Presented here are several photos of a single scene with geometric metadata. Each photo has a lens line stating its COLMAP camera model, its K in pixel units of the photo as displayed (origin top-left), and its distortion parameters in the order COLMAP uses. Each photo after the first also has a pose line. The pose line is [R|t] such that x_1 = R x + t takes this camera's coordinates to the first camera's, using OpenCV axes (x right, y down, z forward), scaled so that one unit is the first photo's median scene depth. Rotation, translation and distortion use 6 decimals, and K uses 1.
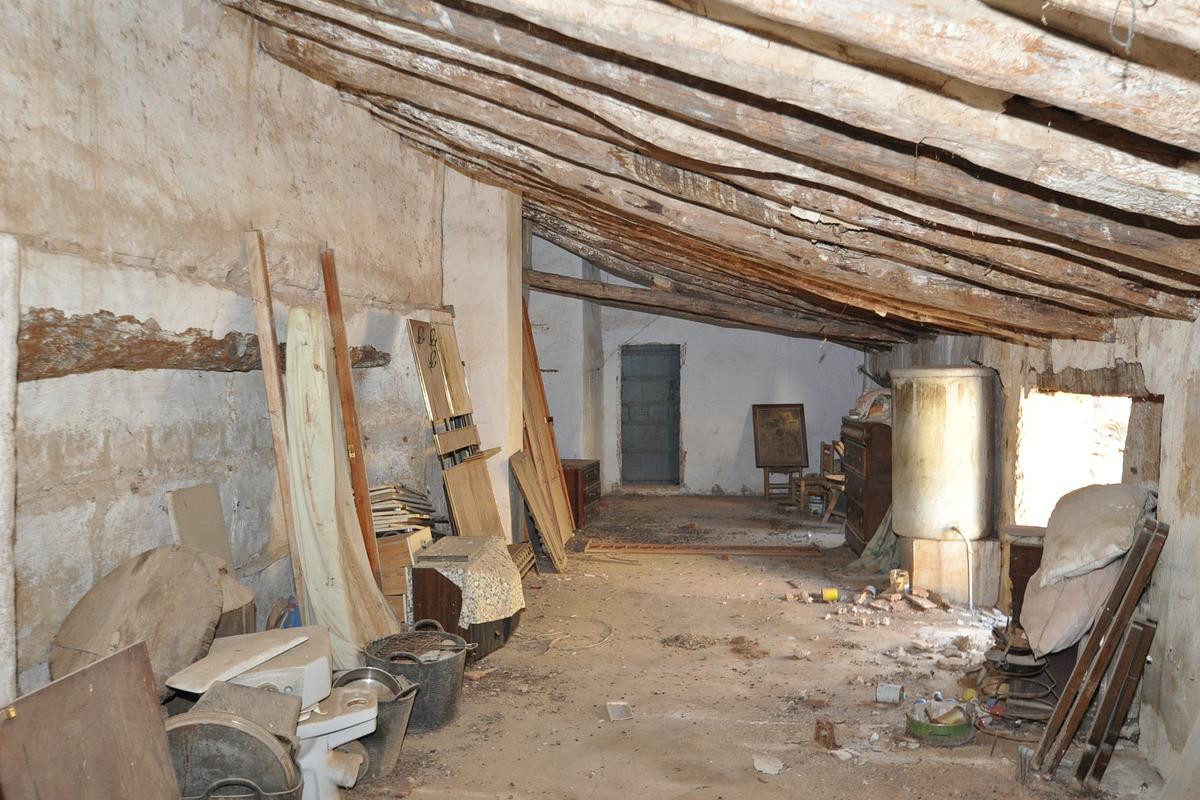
lens RADIAL K [[940.6, 0, 602.2], [0, 940.6, 426.9], [0, 0, 1]] dist [-0.050291, 0.012888]
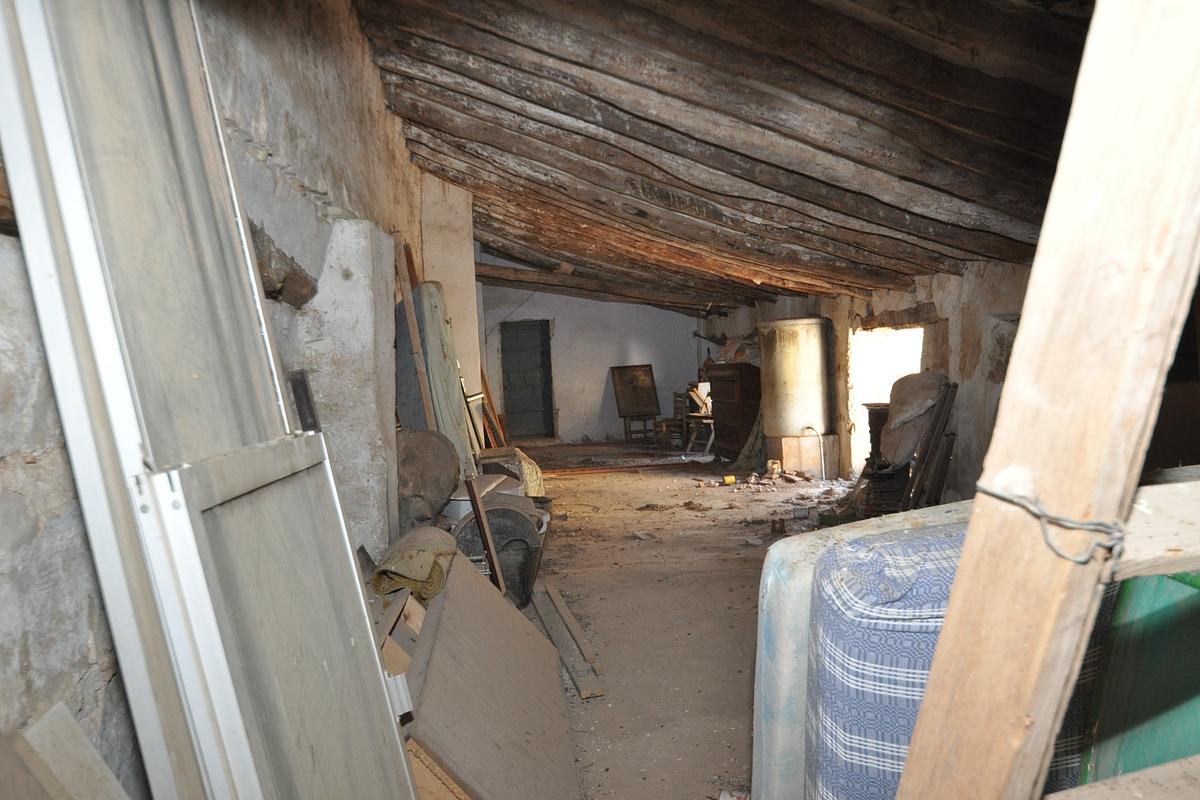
lens RADIAL K [[940.6, 0, 602.2], [0, 940.6, 426.9], [0, 0, 1]] dist [-0.050291, 0.012888]
pose [[0.969475, -0.060189, 0.237686, -0.290134], [0.057547, 0.998180, 0.018045, 0.062283], [-0.238339, -0.003816, 0.971174, -0.358638]]
